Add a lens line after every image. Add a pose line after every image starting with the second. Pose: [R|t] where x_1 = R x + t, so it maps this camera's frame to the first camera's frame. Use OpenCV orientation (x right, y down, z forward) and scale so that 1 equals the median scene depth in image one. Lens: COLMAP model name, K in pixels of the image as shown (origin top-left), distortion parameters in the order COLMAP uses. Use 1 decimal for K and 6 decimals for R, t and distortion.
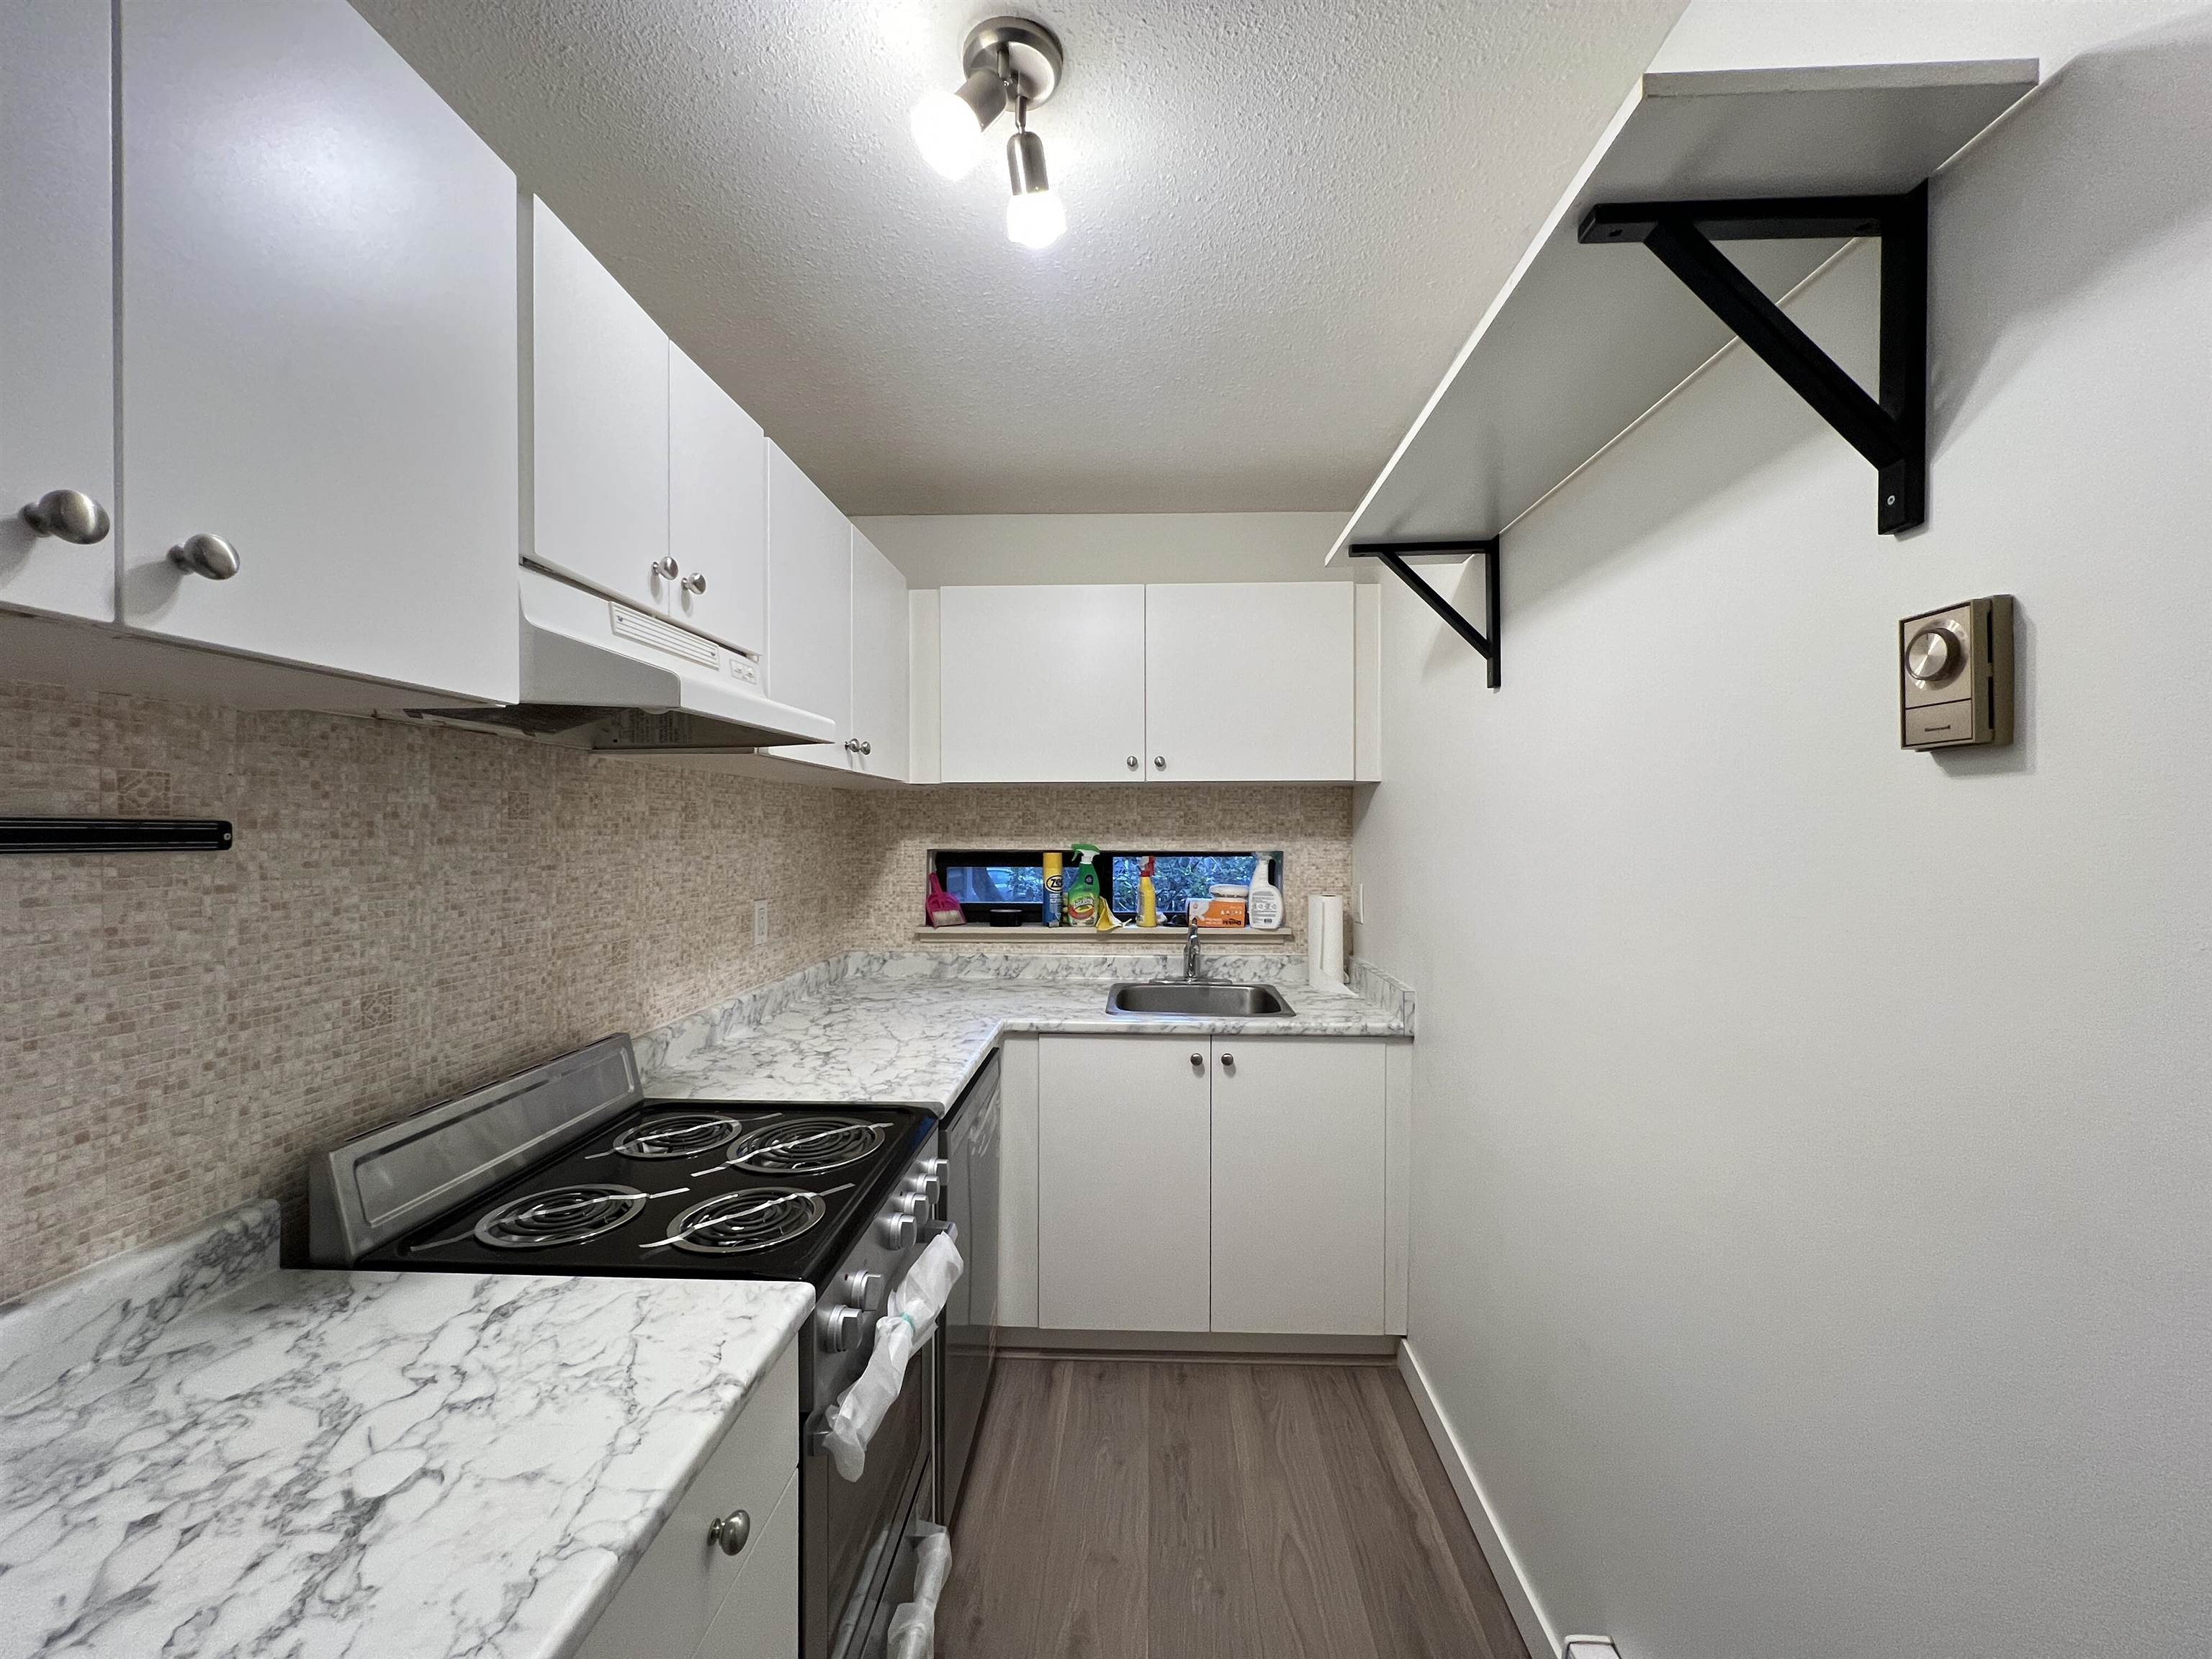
lens RADIAL K [[885.4, 0, 1110.8], [0, 885.4, 832.9], [0, 0, 1]] dist [-0.002249, 0.000513]
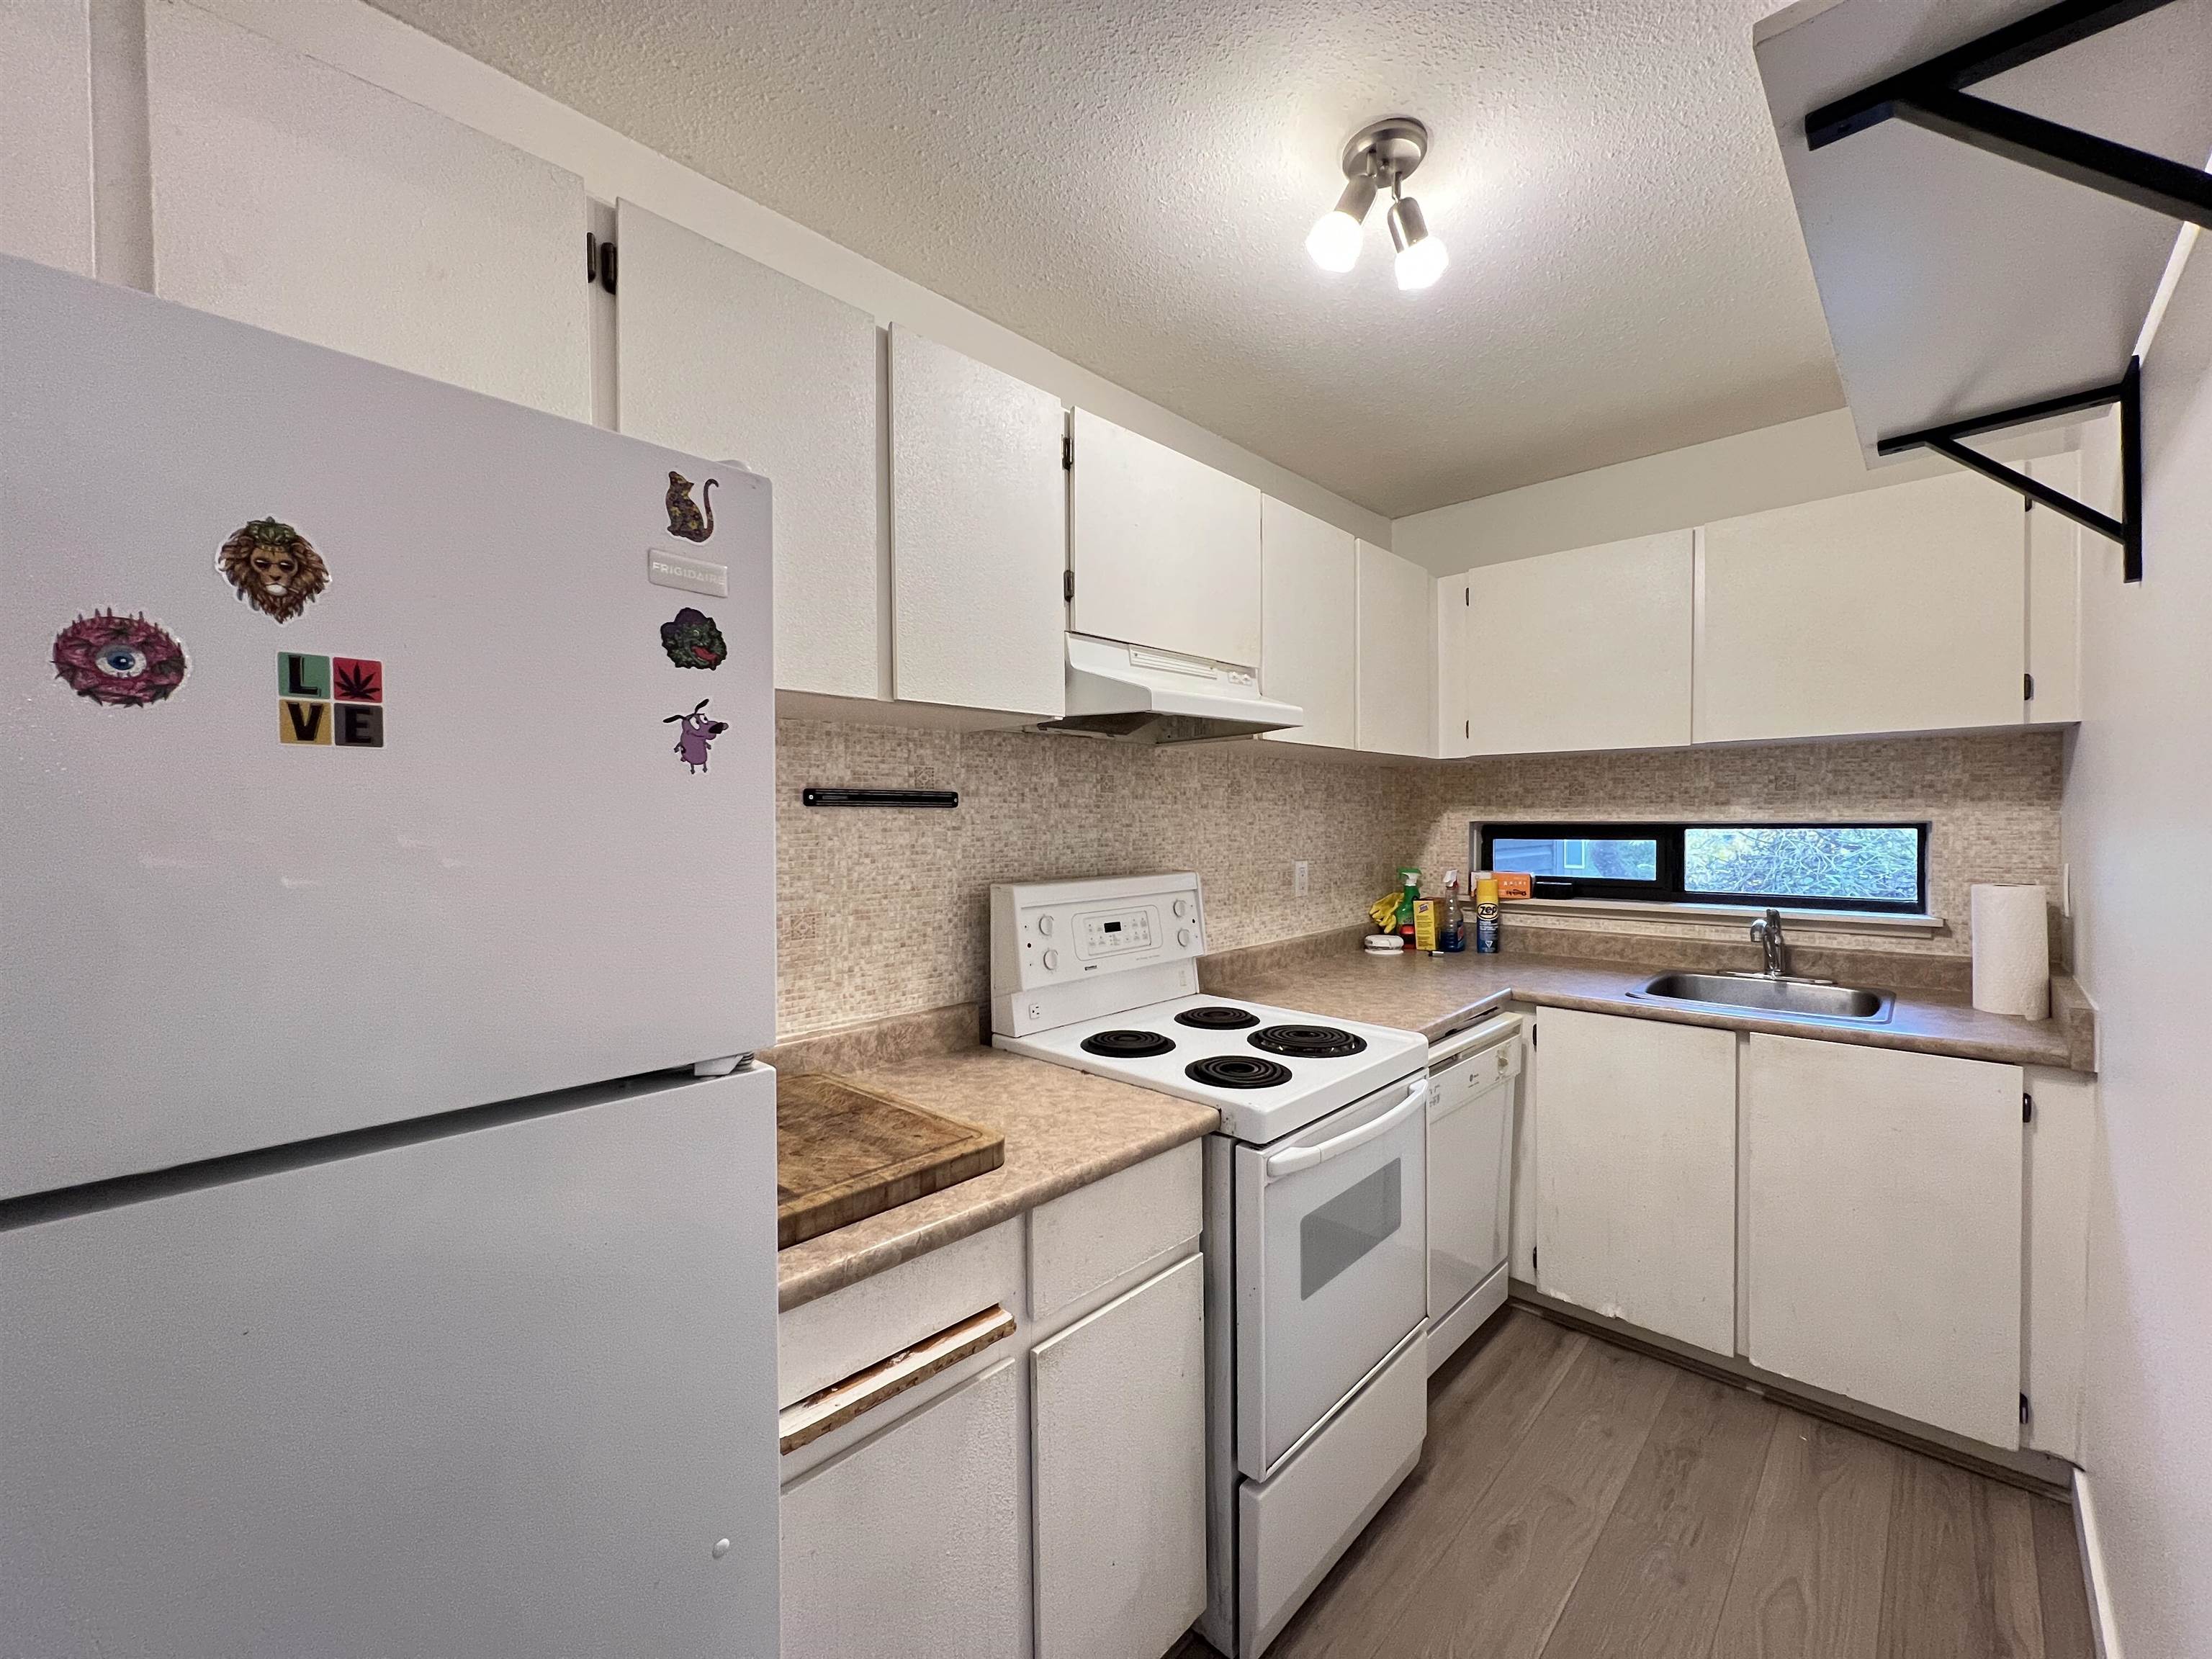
lens RADIAL K [[885.4, 0, 1106.5], [0, 885.4, 832.2], [0, 0, 1]] dist [-0.002249, 0.000513]
pose [[0.750982, 0.001386, -0.660321, 0.339461], [0.006657, 0.999931, 0.009670, 0.038823], [0.660289, -0.011658, 0.750921, -0.144630]]
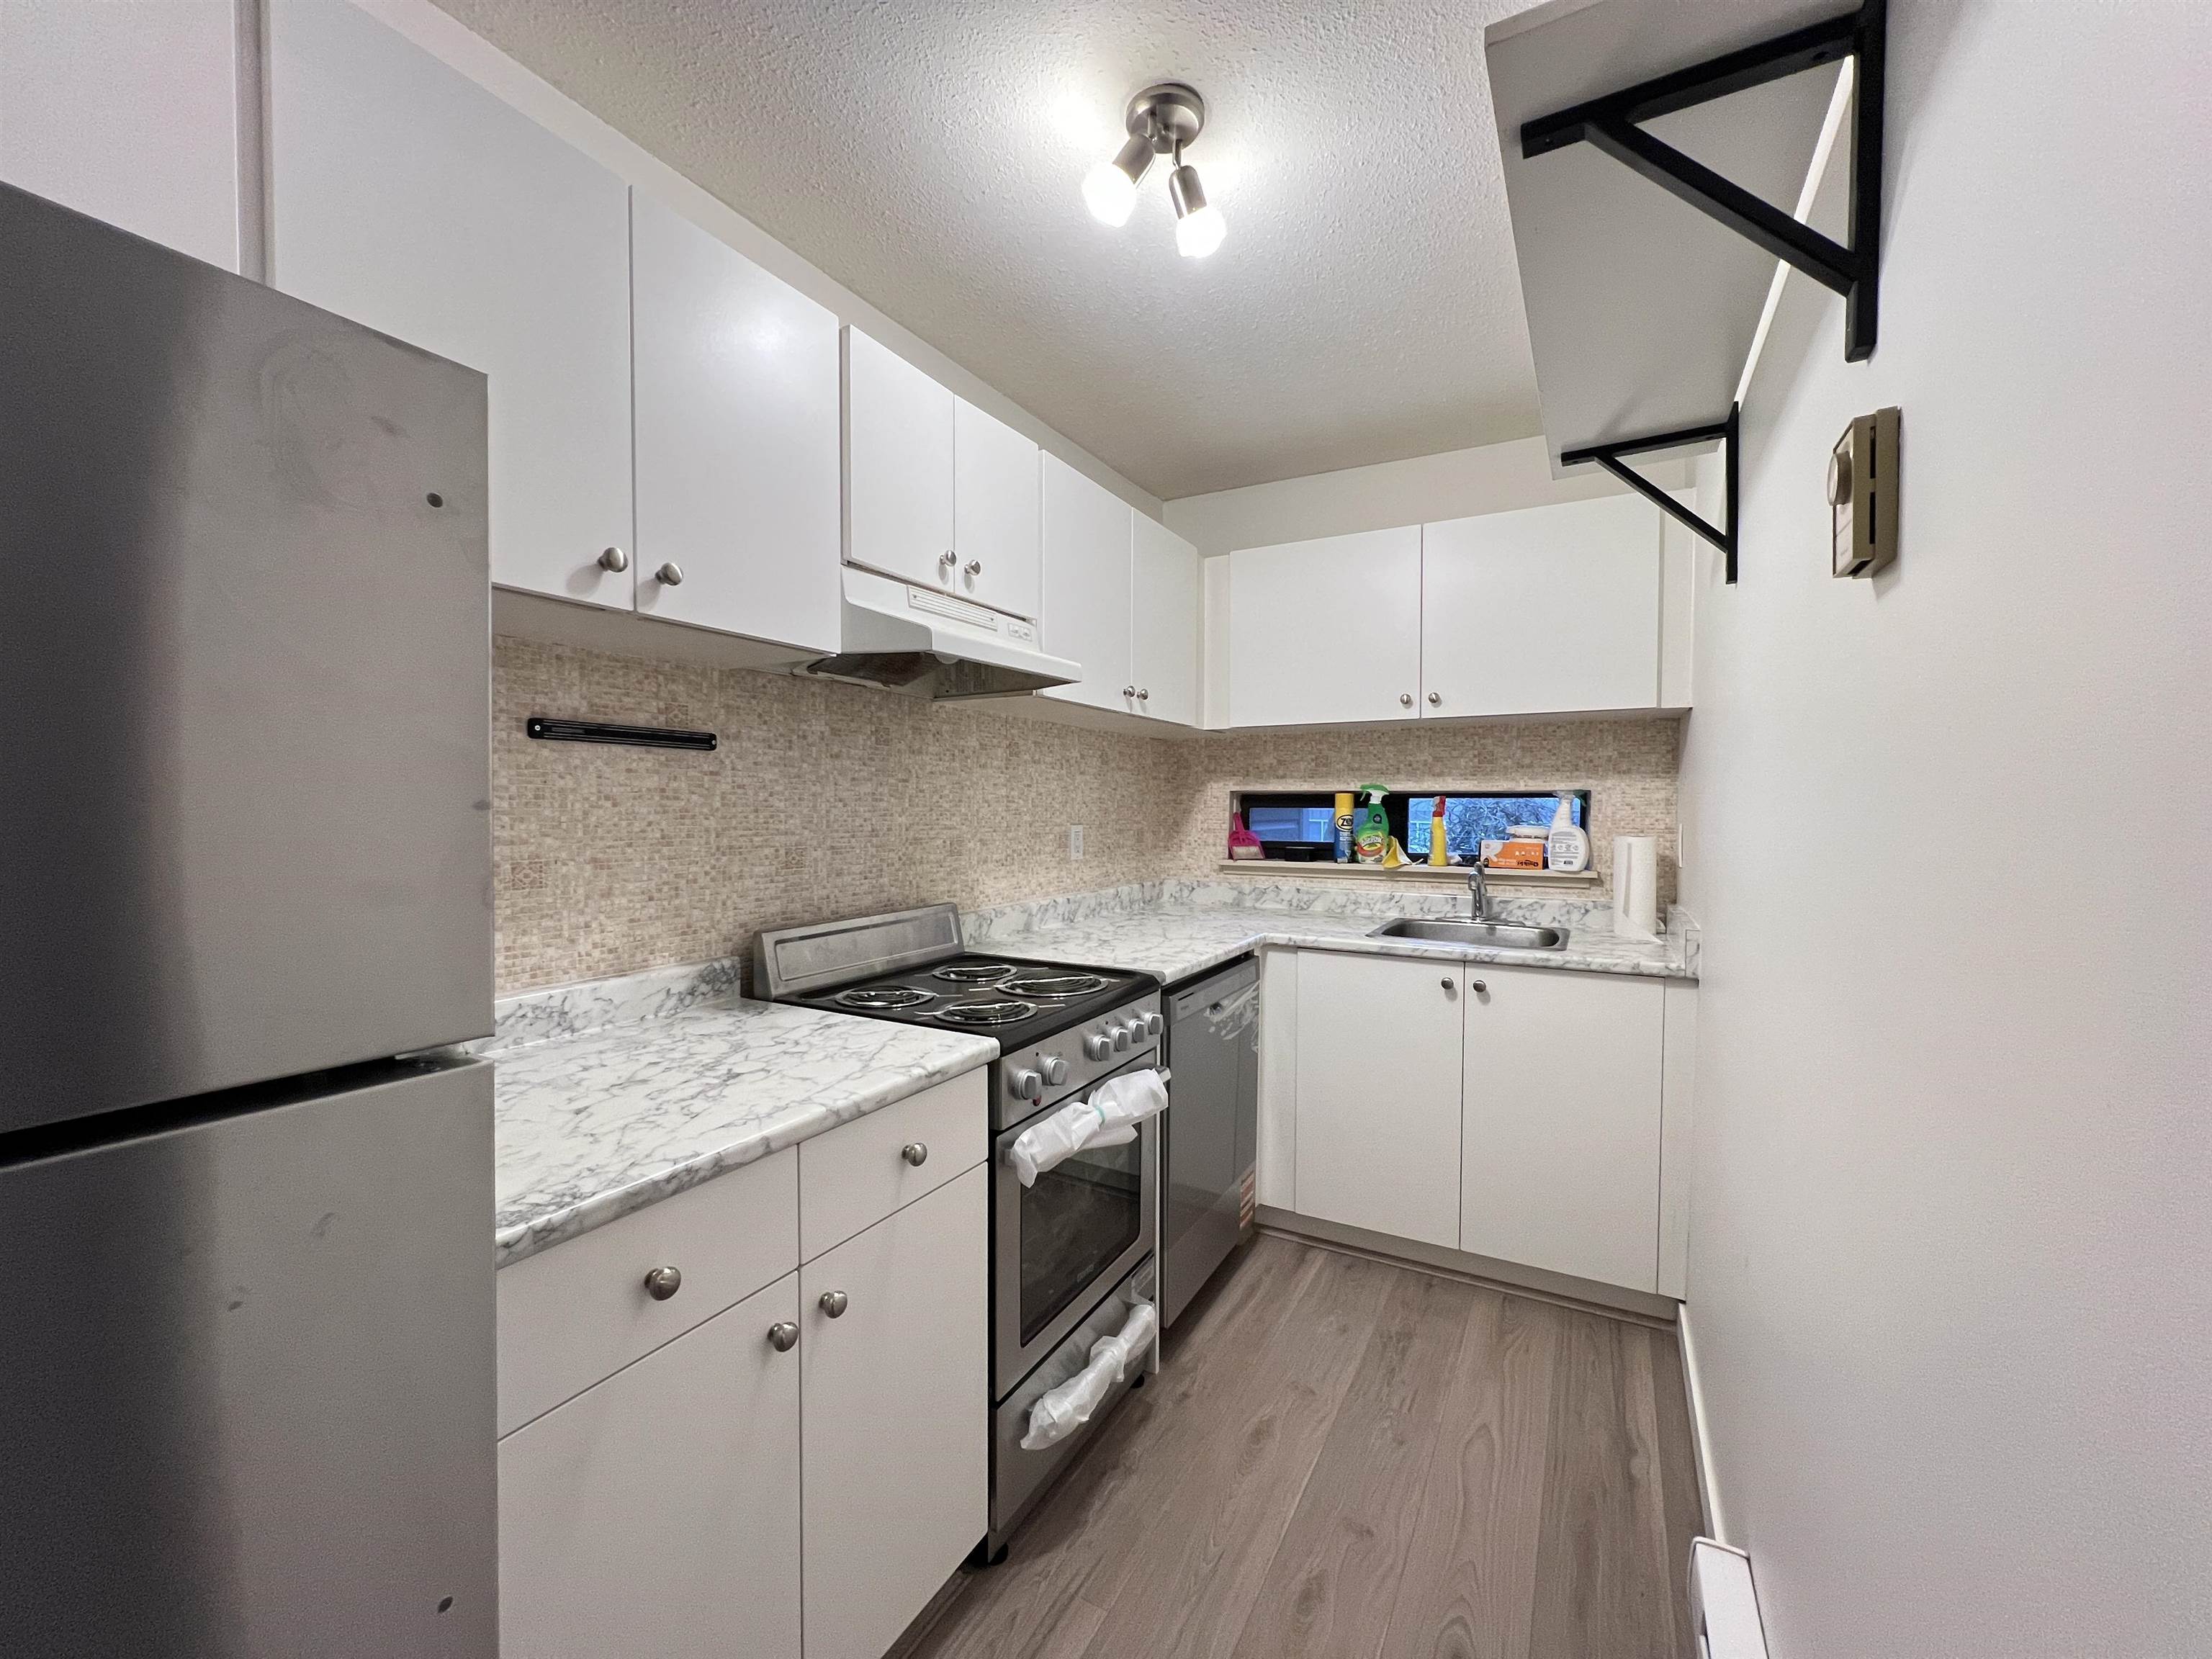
lens RADIAL K [[885.4, 0, 1107.8], [0, 885.4, 832.8], [0, 0, 1]] dist [-0.002249, 0.000513]
pose [[0.894090, 0.015074, -0.447634, 0.328277], [-0.004275, 0.999675, 0.025125, 0.092906], [0.447868, -0.020551, 0.893864, -0.147535]]
